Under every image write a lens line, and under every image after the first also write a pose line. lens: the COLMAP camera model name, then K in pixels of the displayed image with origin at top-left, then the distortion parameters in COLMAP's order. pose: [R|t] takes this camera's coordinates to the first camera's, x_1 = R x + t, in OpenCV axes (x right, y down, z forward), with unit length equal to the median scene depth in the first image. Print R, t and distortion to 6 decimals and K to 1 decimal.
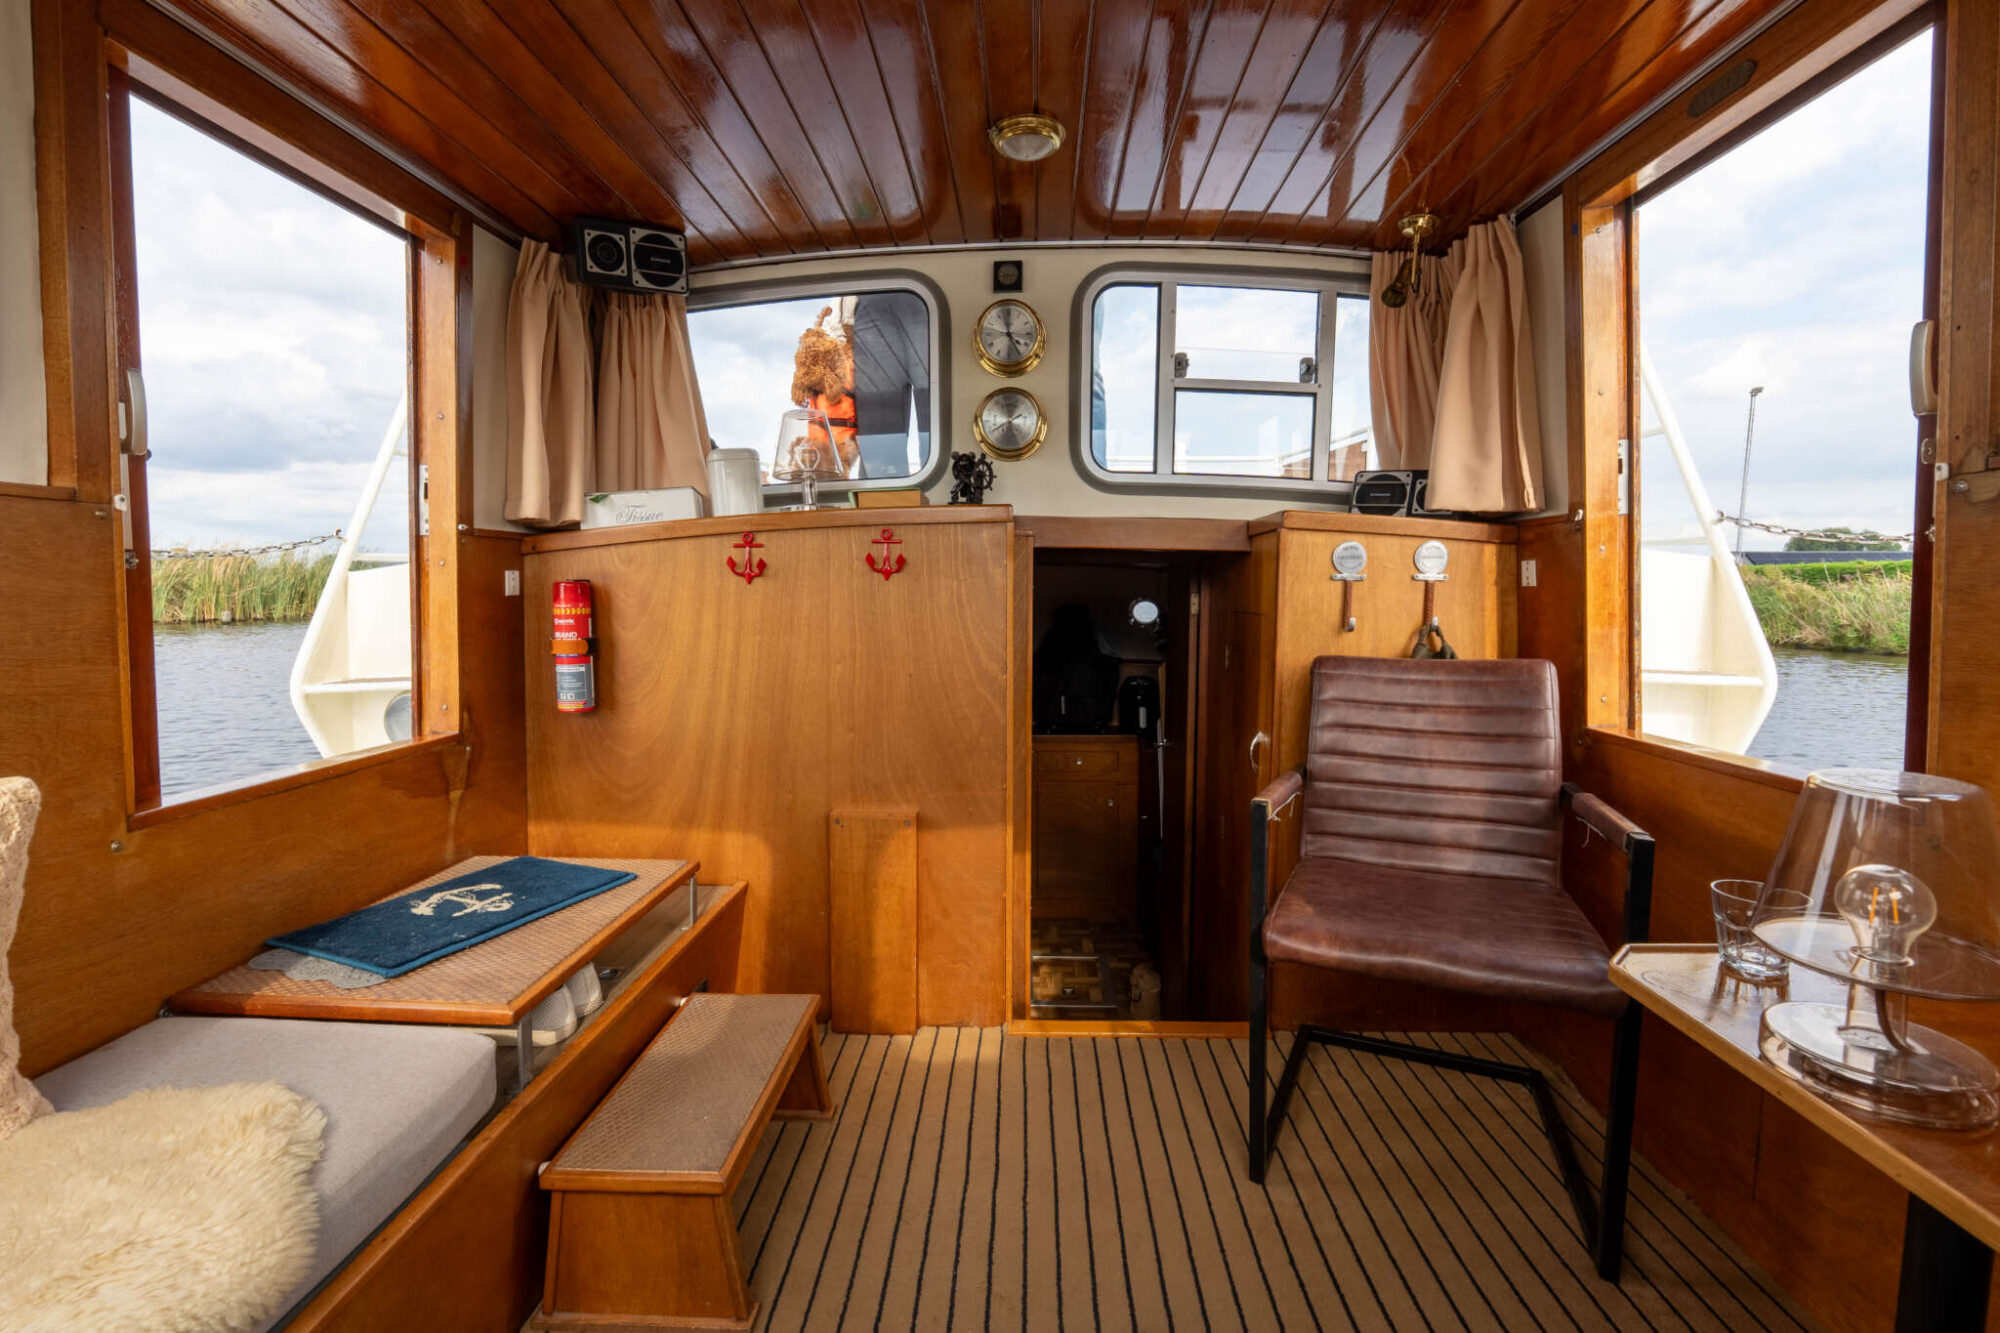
lens RADIAL K [[849.4, 0, 998.5], [0, 849.4, 661.8], [0, 0, 1]] dist [-0.004720, -0.000846]
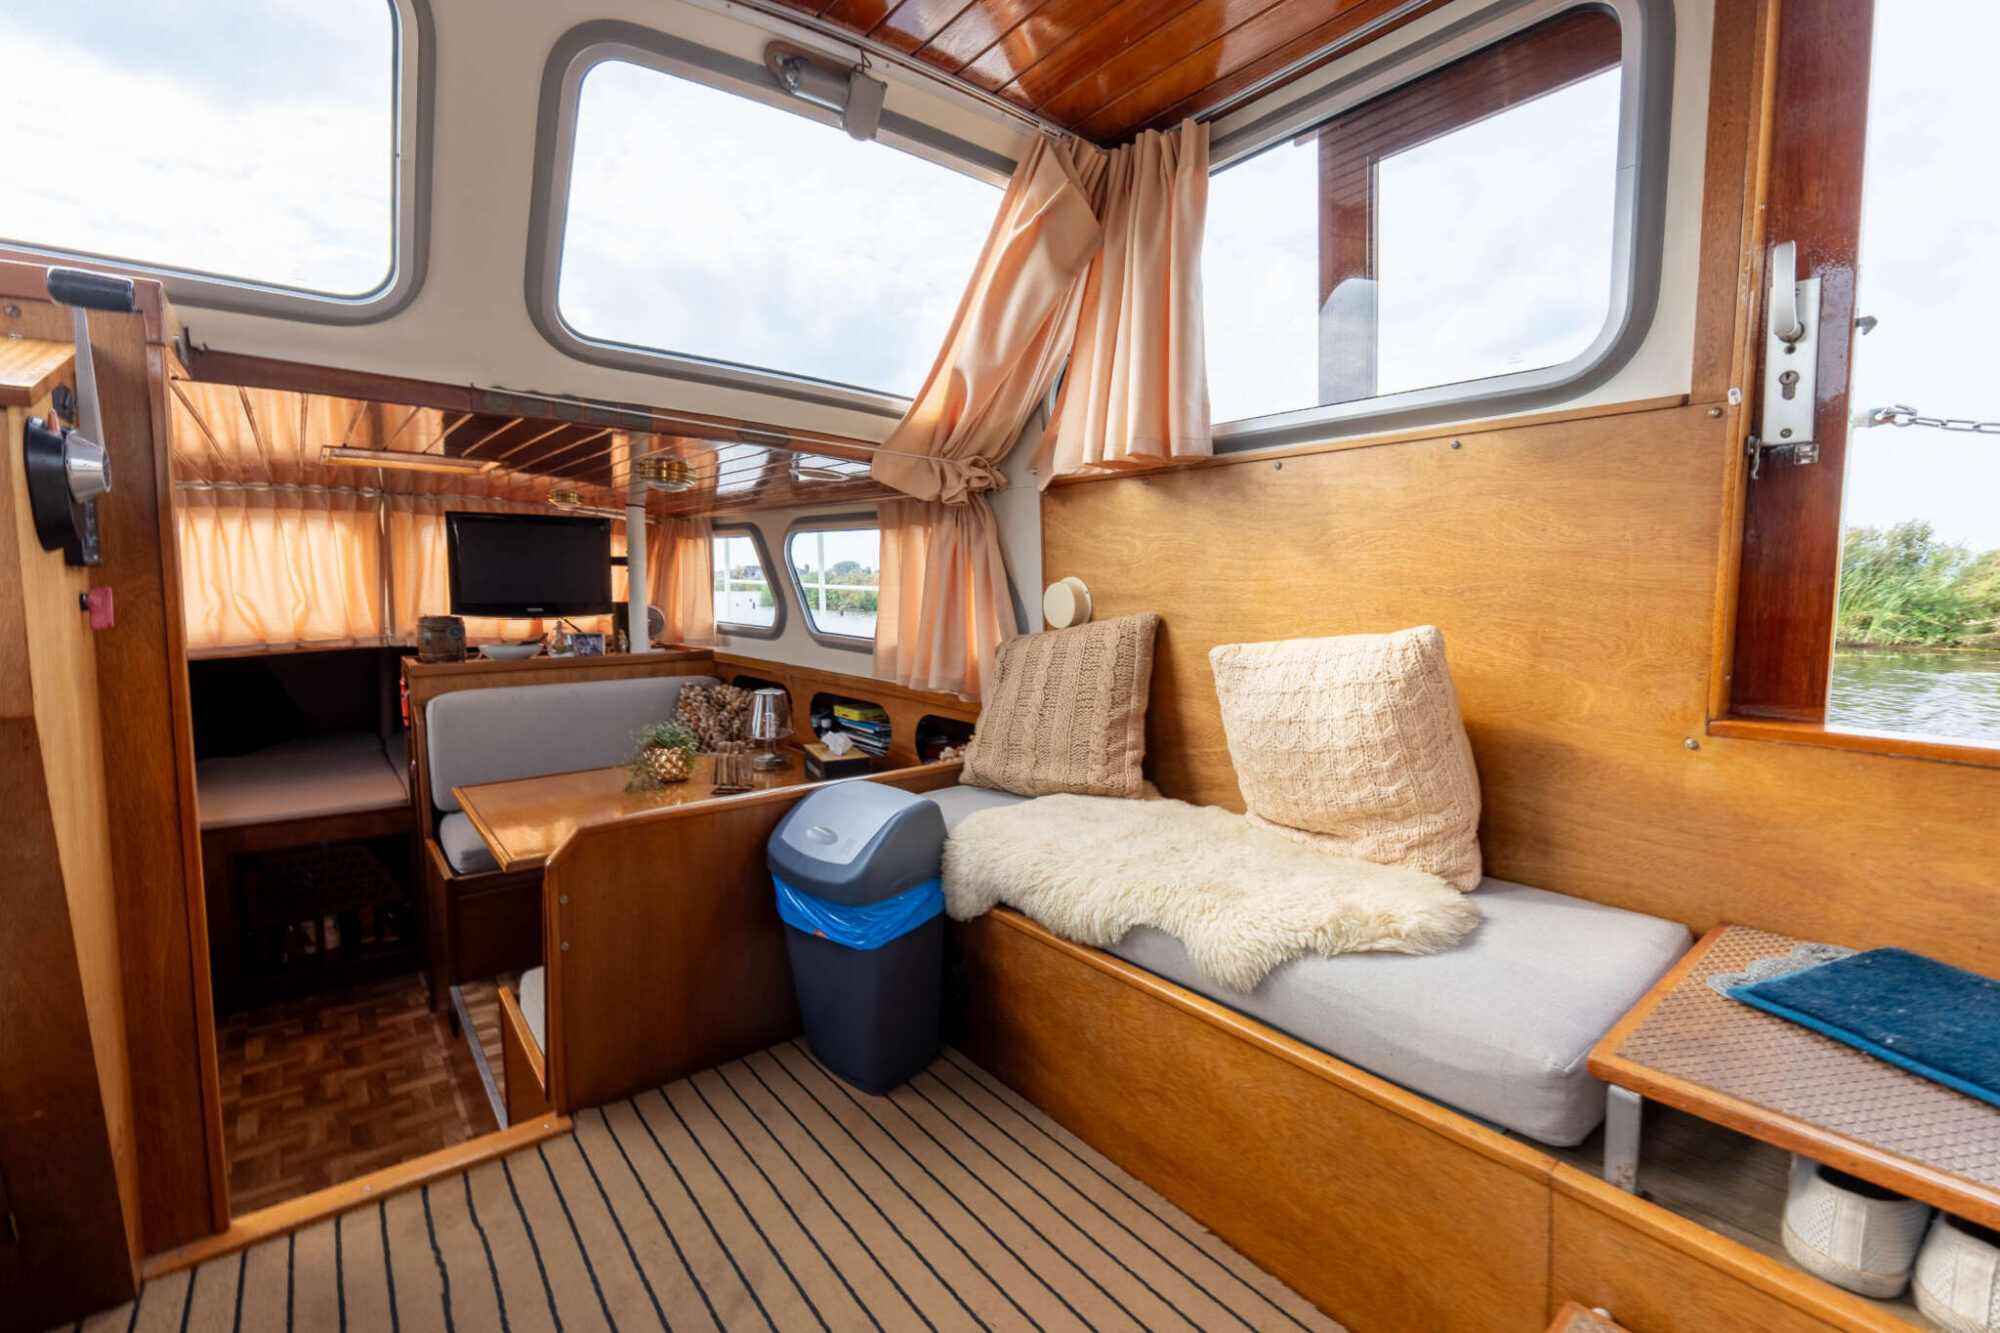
lens RADIAL K [[849.4, 0, 1003.0], [0, 849.4, 663.0], [0, 0, 1]] dist [-0.004720, -0.000846]
pose [[-0.748251, 0.067769, -0.659946, 0.145240], [-0.055419, 0.984907, 0.163972, 0.000149], [0.661098, 0.159266, -0.733202, 0.693510]]
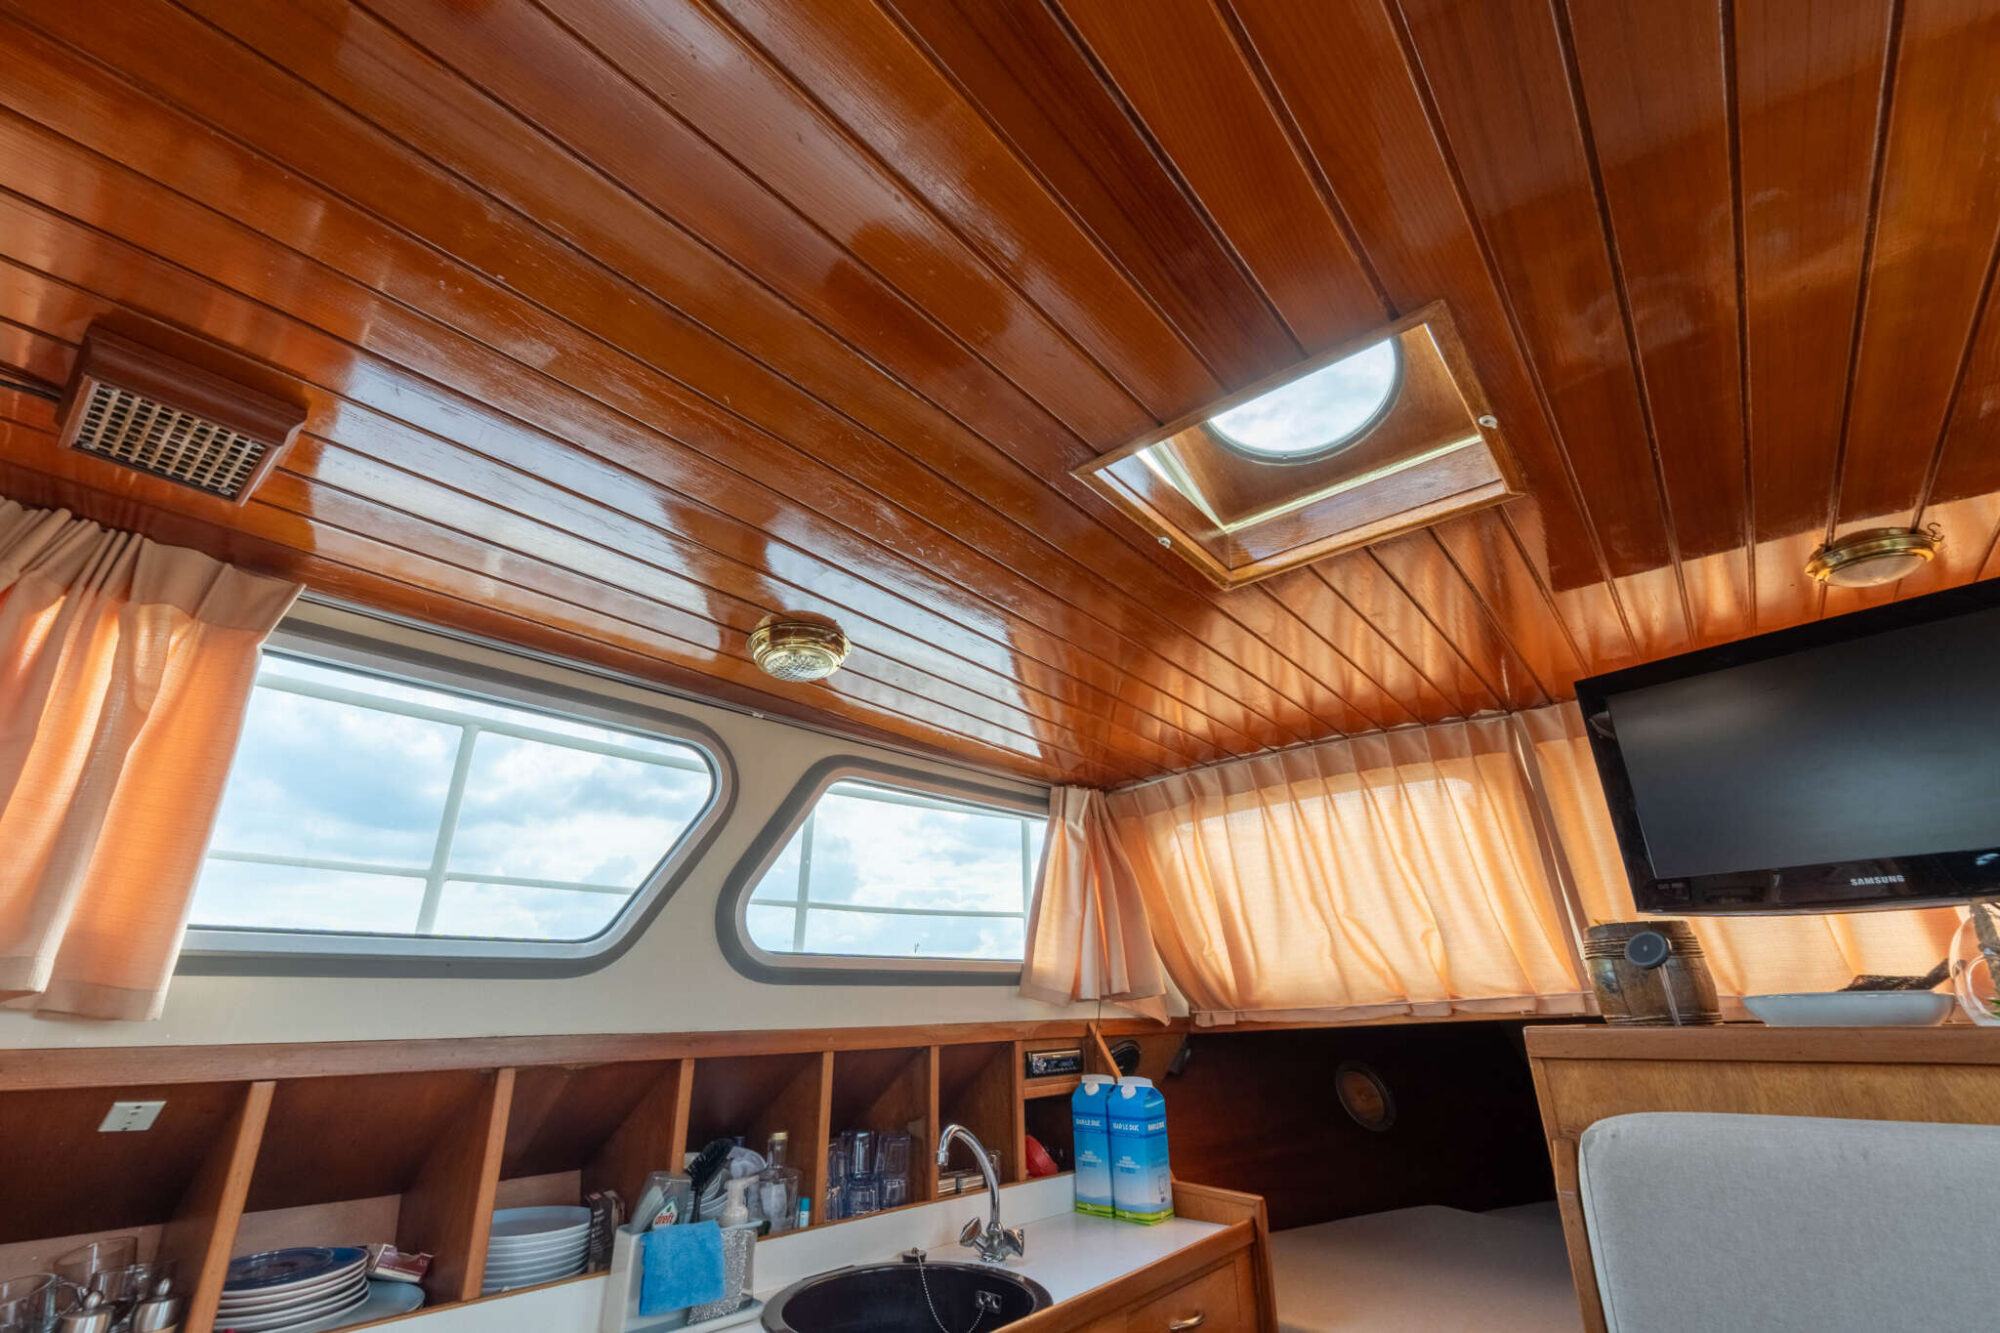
lens RADIAL K [[849.4, 0, 997.5], [0, 849.4, 662.1], [0, 0, 1]] dist [-0.004720, -0.000846]
pose [[-0.783064, 0.251111, 0.568995, -0.186717], [0.064631, 0.942770, -0.327120, 0.242076], [-0.618574, -0.219382, -0.754478, -0.373316]]
